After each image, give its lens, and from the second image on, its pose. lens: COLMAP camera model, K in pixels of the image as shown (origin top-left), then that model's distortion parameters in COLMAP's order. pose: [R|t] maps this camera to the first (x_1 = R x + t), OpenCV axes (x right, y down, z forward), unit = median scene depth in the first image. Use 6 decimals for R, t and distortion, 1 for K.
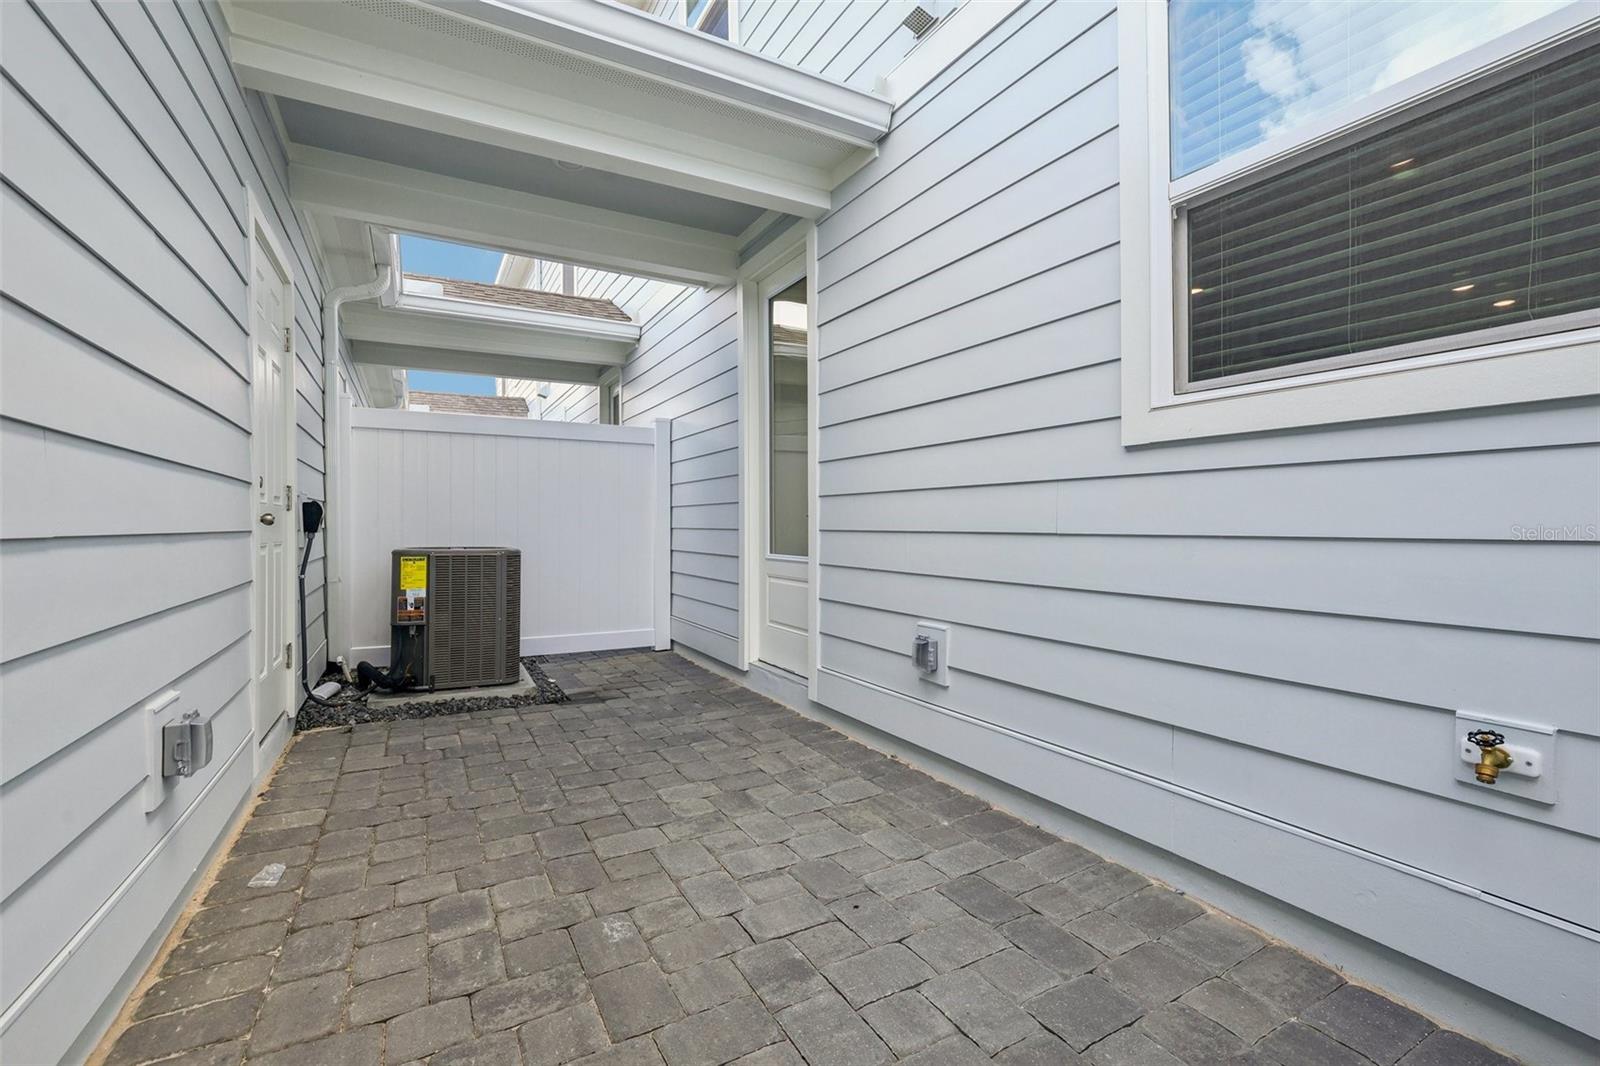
lens RADIAL K [[682.8, 0, 800.0], [0, 682.8, 533.0], [0, 0, 1]] dist [-0.048405, 0.021292]
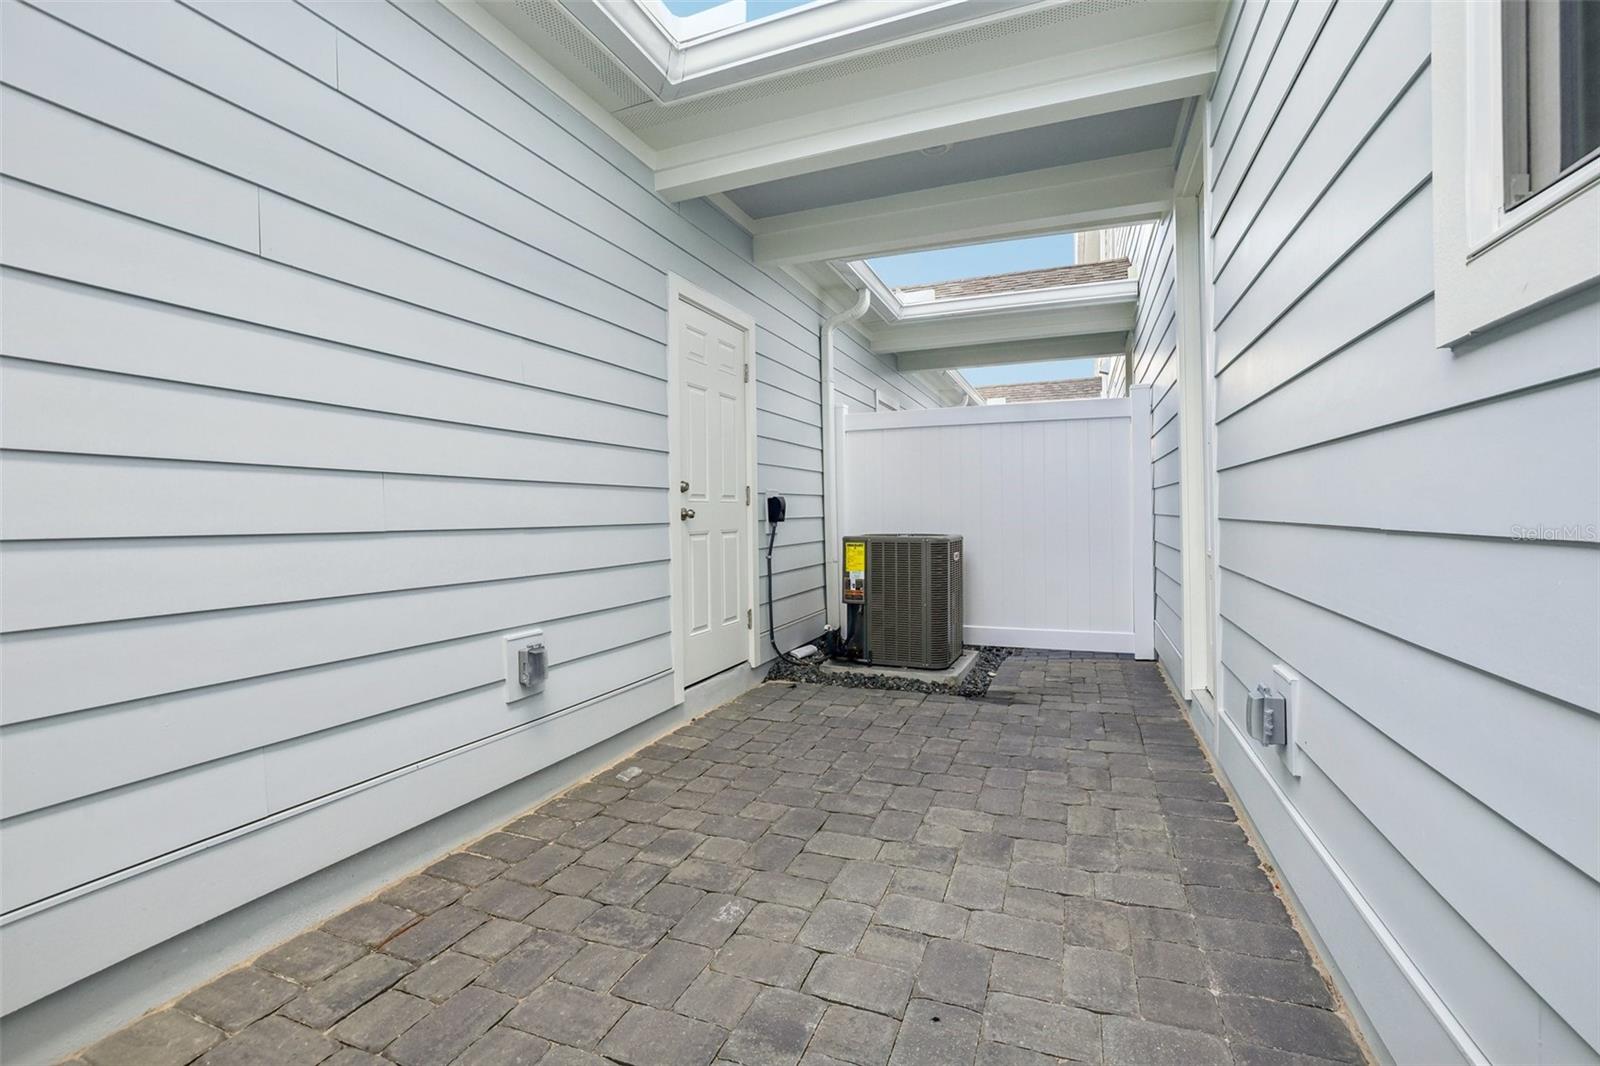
lens RADIAL K [[708.0, 0, 802.0], [0, 708.0, 500.2], [0, 0, 1]] dist [-0.053107, 0.015161]
pose [[0.632007, -0.023575, -0.774604, 0.369033], [0.004899, 0.999639, -0.026427, -0.006699], [0.774948, 0.012907, 0.631894, 0.234443]]
